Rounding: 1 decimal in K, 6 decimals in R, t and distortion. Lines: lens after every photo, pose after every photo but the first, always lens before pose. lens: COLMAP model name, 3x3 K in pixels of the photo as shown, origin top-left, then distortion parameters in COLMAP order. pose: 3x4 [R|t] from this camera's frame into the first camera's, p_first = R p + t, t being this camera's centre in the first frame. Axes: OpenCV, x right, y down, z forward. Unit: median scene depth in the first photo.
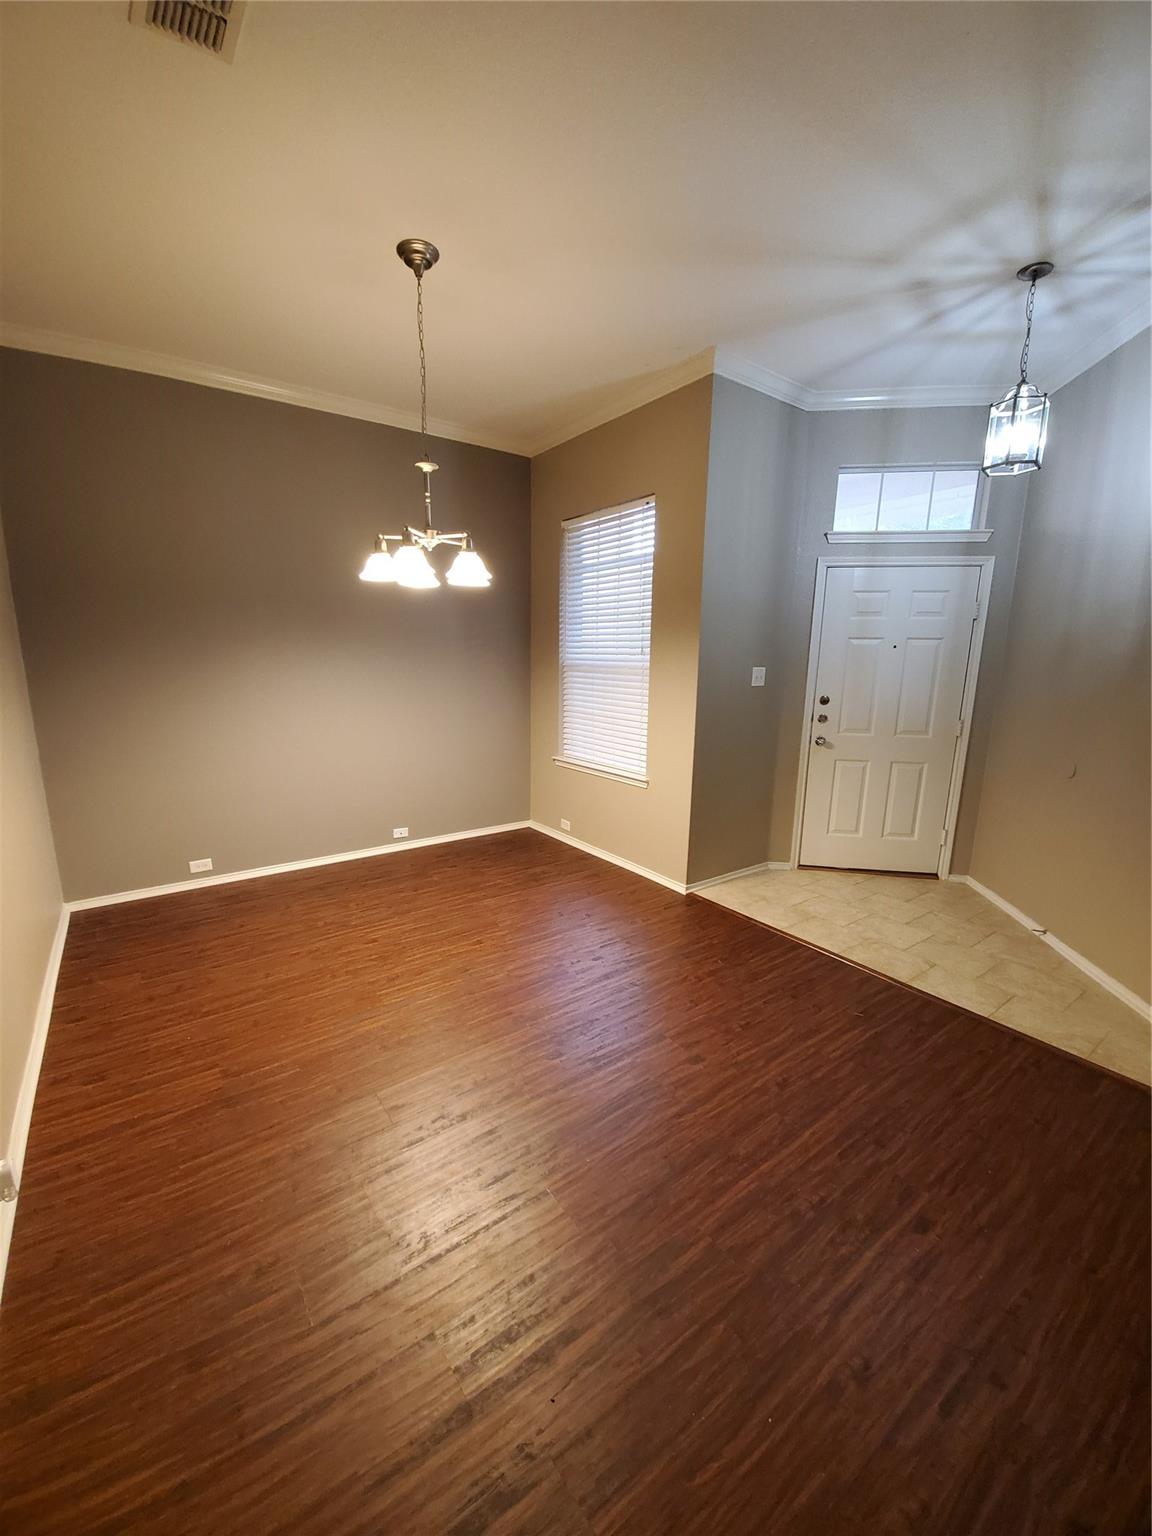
lens RADIAL K [[608.0, 0, 568.2], [0, 608.0, 781.9], [0, 0, 1]] dist [0.000909, -0.009687]
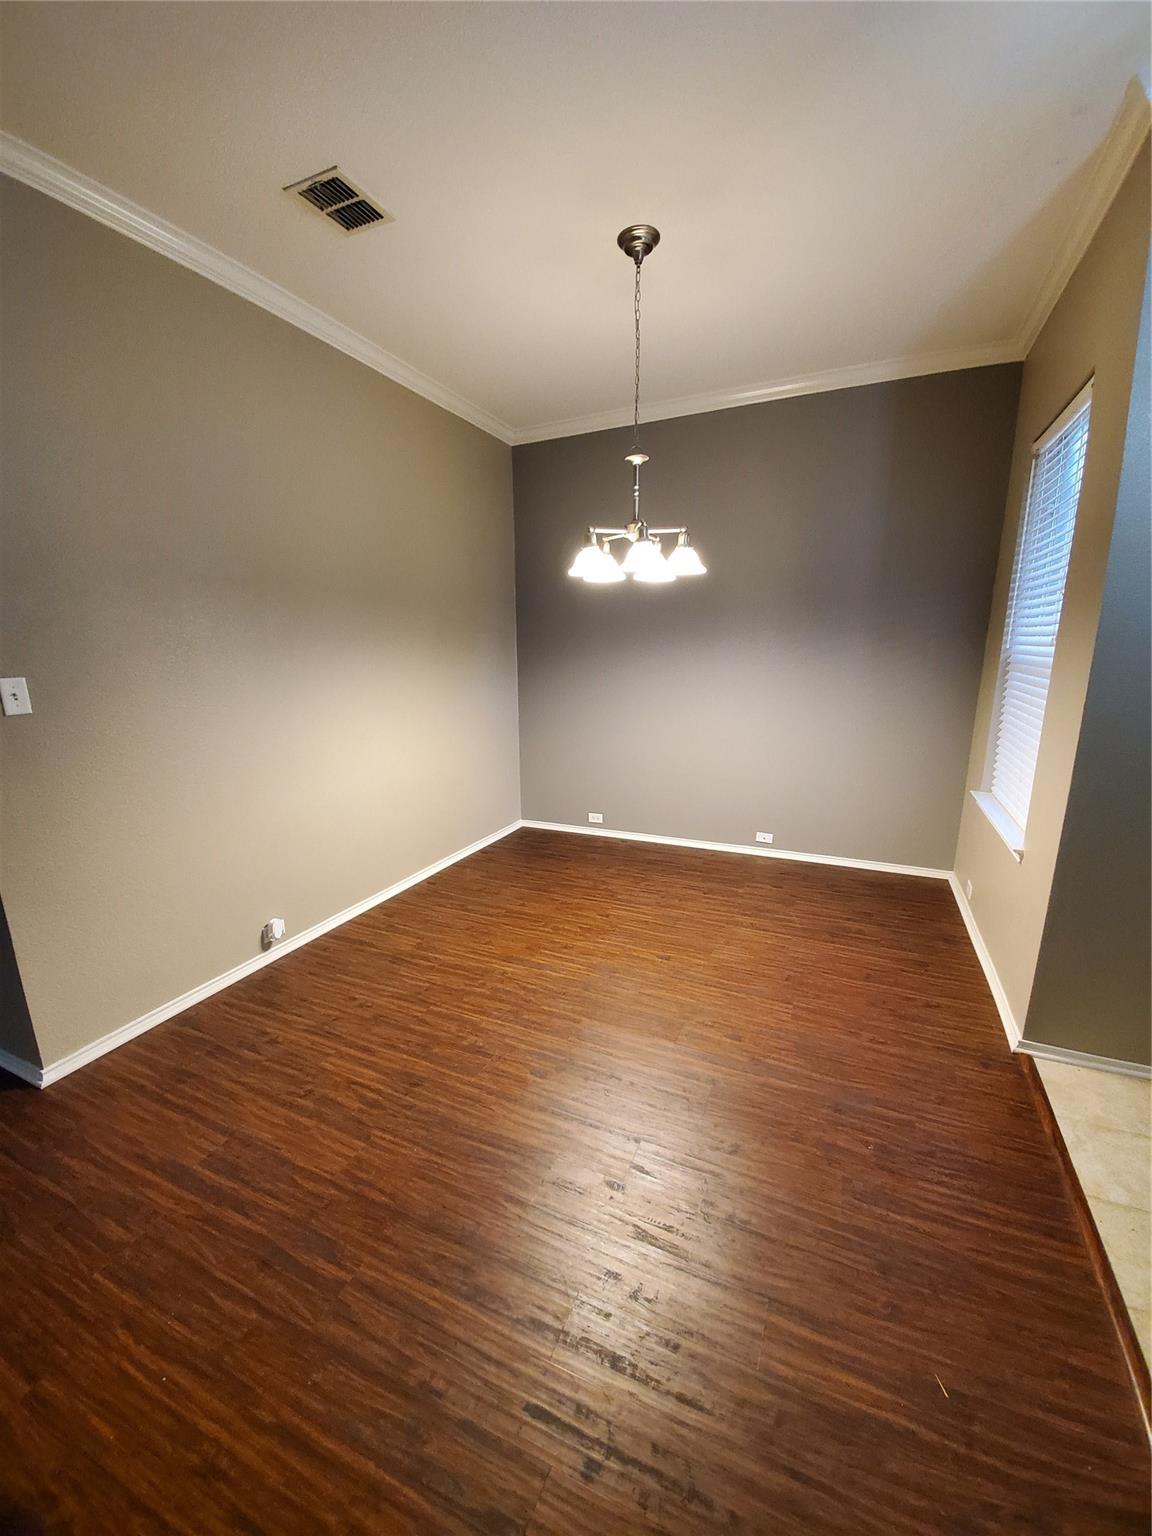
lens RADIAL K [[609.2, 0, 572.3], [0, 609.2, 781.2], [0, 0, 1]] dist [0.009287, -0.014710]
pose [[0.491419, 0.176703, -0.852809, 0.509096], [-0.164563, 0.980402, 0.108313, -0.076627], [0.855234, 0.087114, 0.510867, 0.355054]]
